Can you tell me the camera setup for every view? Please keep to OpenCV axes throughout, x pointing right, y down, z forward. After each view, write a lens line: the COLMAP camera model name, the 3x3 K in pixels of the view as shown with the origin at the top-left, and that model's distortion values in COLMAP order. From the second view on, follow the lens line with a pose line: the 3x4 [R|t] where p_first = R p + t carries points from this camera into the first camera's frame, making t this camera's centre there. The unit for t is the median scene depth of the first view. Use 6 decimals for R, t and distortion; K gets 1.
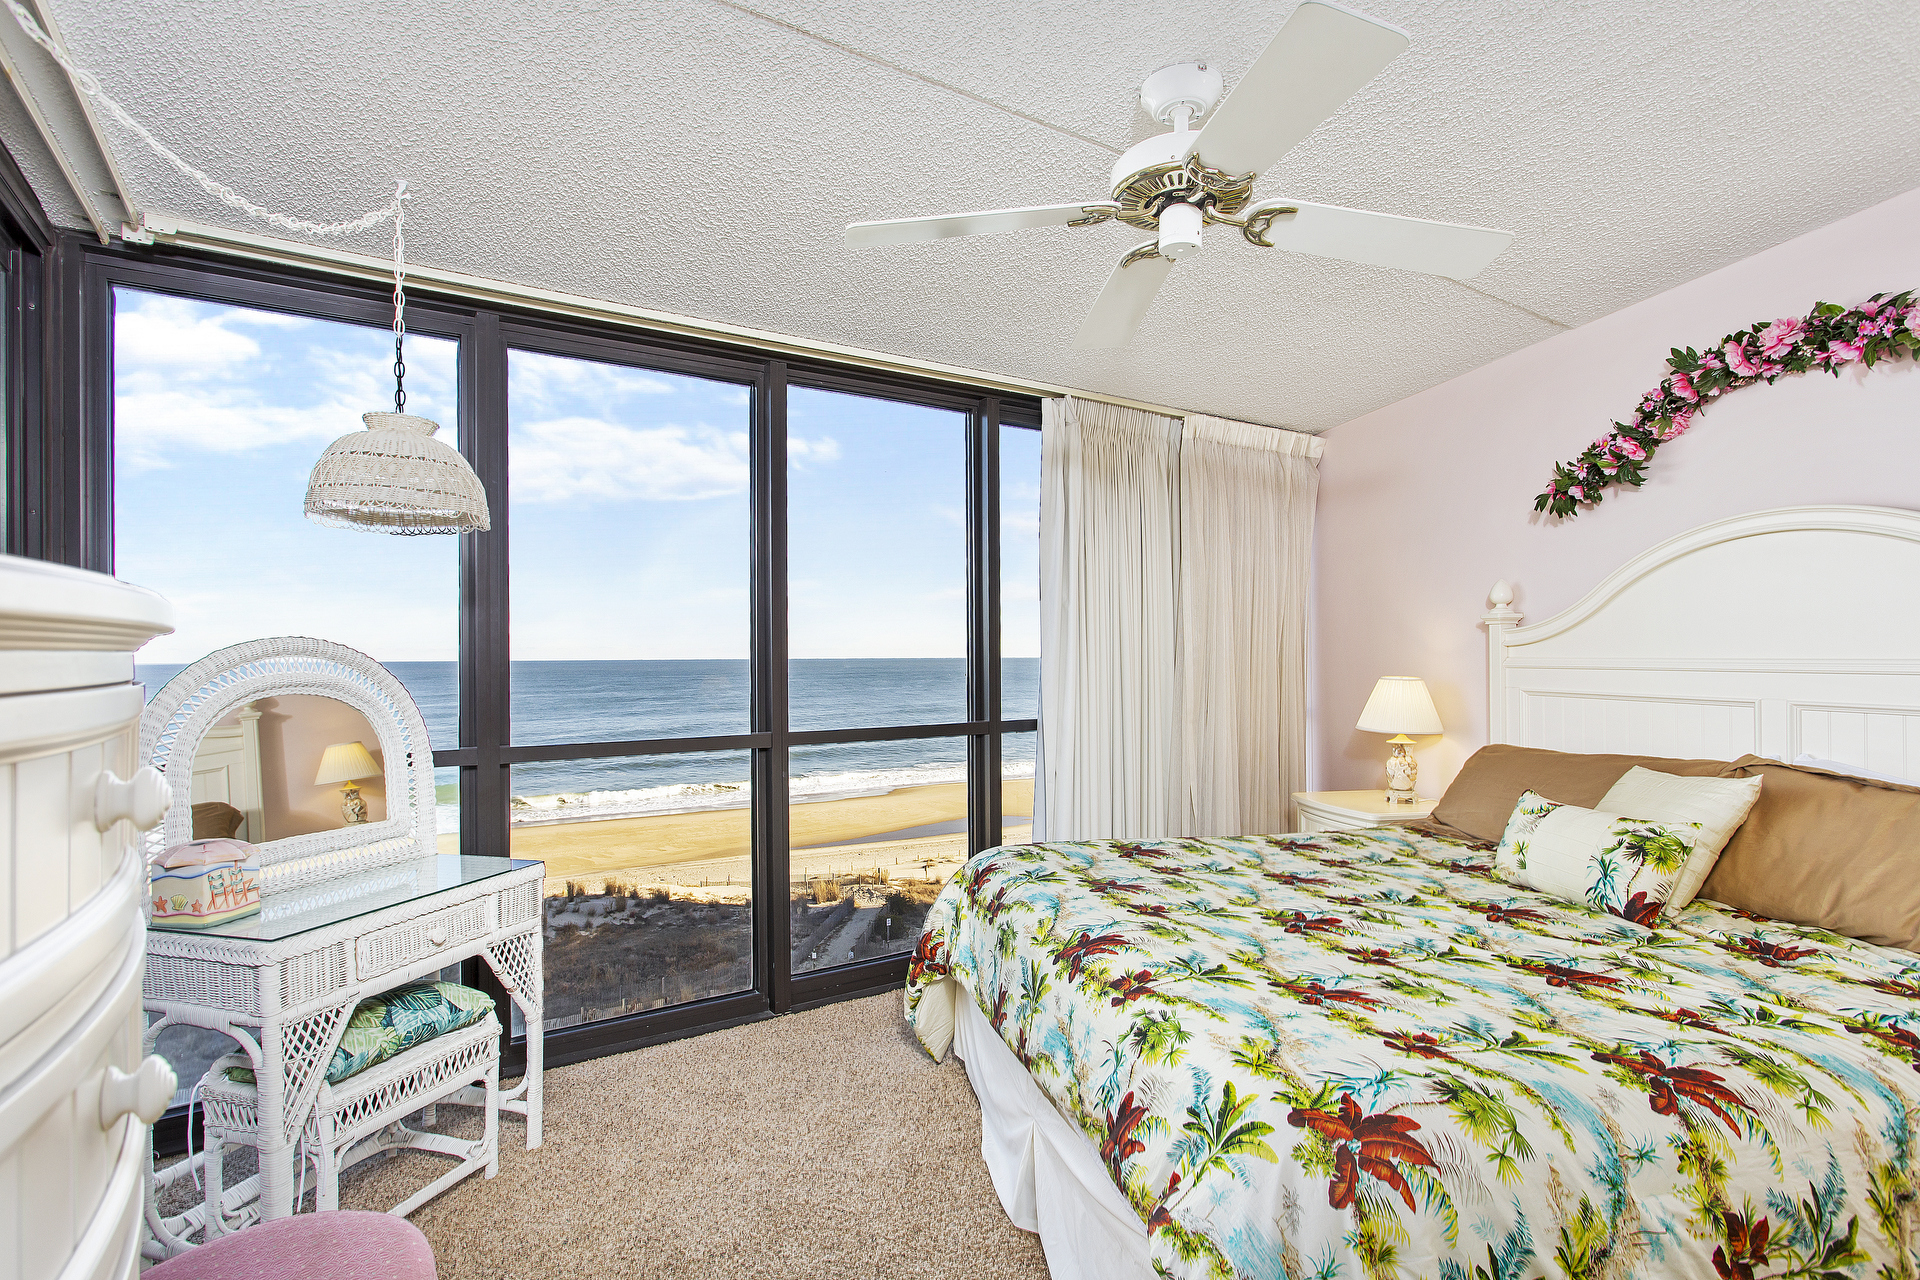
lens RADIAL K [[895.0, 0, 1079.0], [0, 895.0, 647.6], [0, 0, 1]] dist [-0.032581, 0.022340]
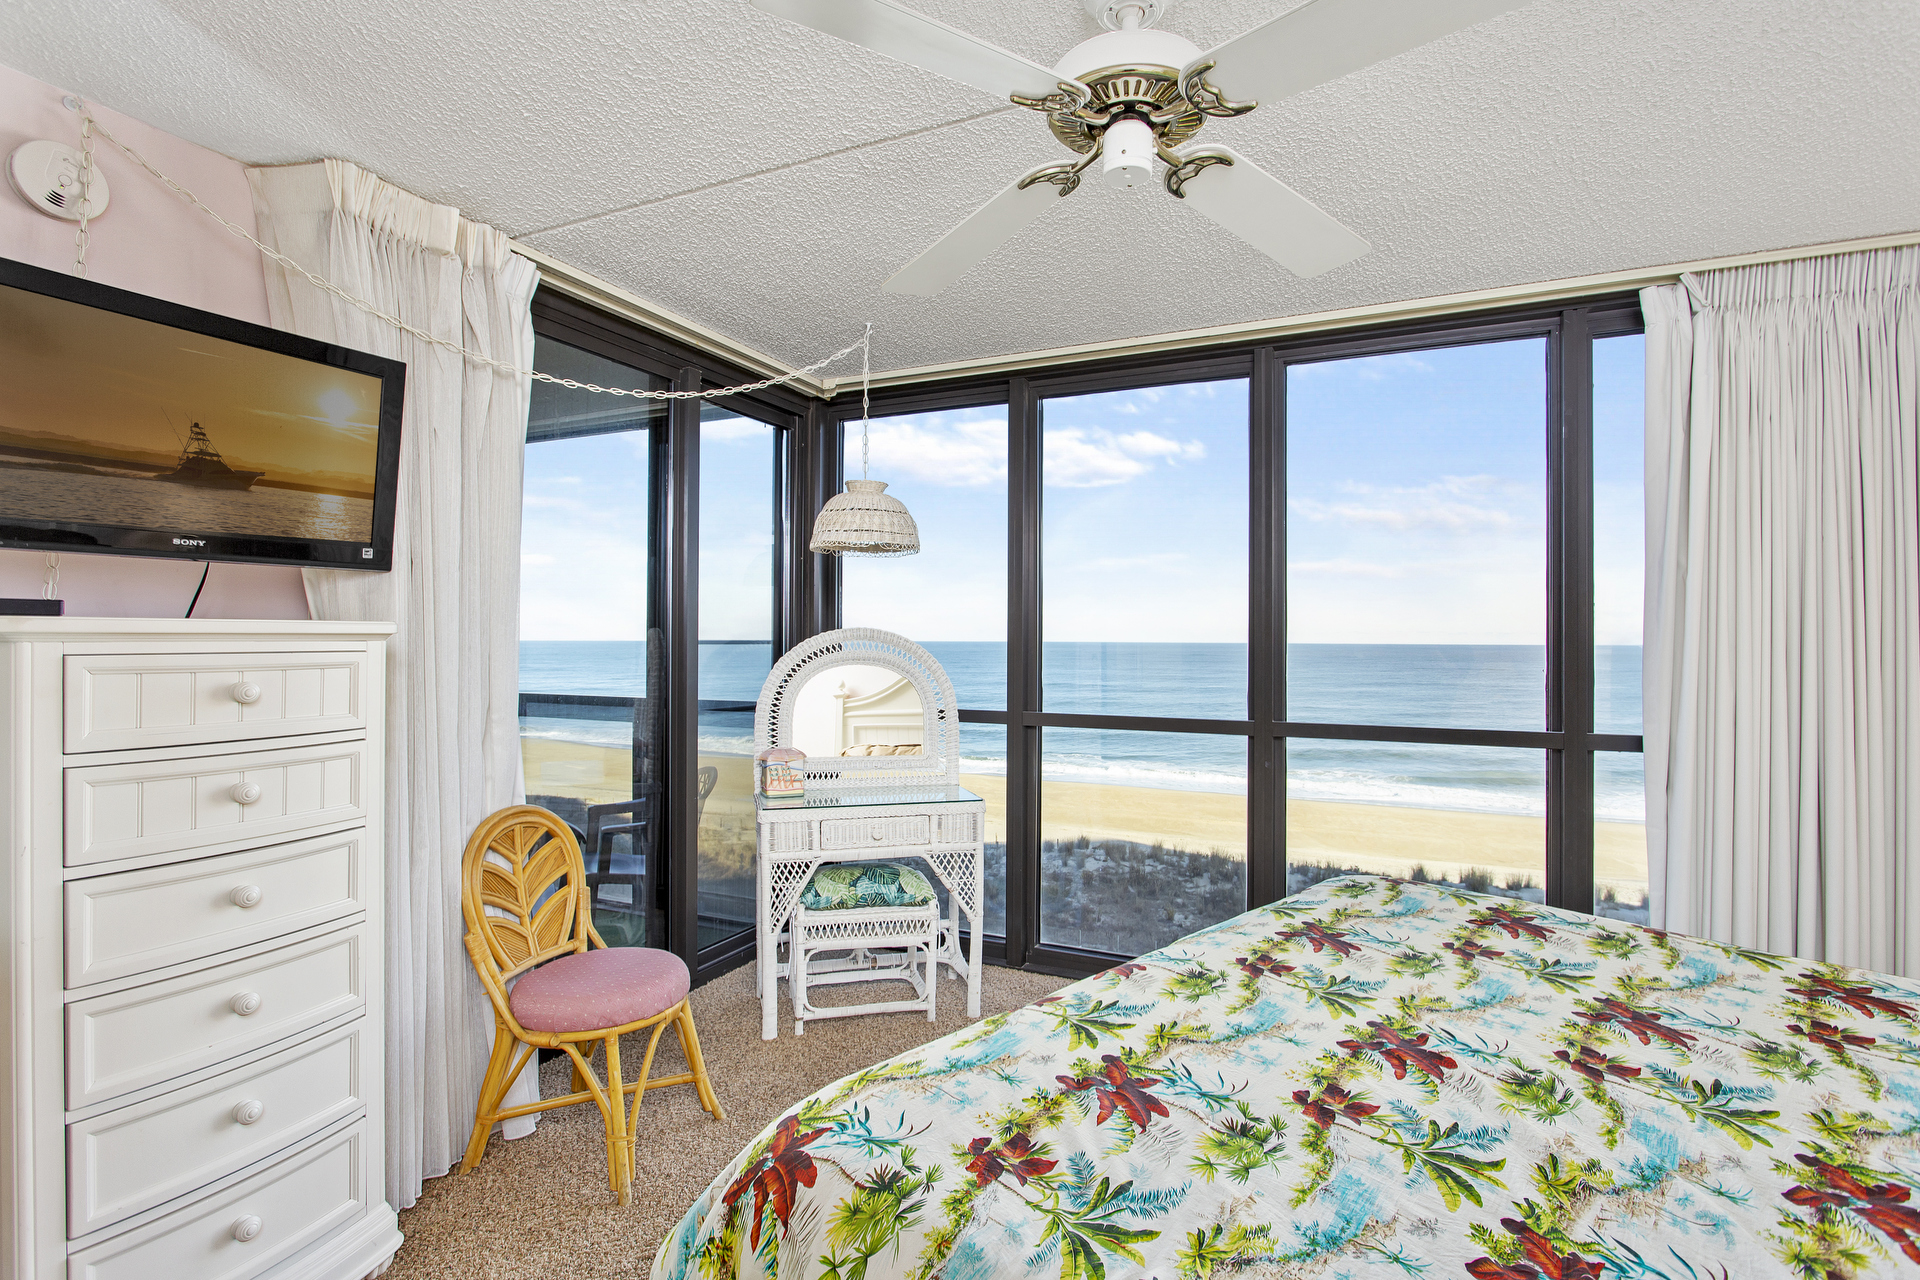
lens RADIAL K [[917.0, 0, 957.7], [0, 917.0, 621.6], [0, 0, 1]] dist [-0.015618, 0.005865]
pose [[0.533345, -0.003905, -0.845889, 0.582421], [-0.004365, 0.999963, -0.007368, -0.008682], [0.845887, 0.007623, 0.533308, 0.297805]]
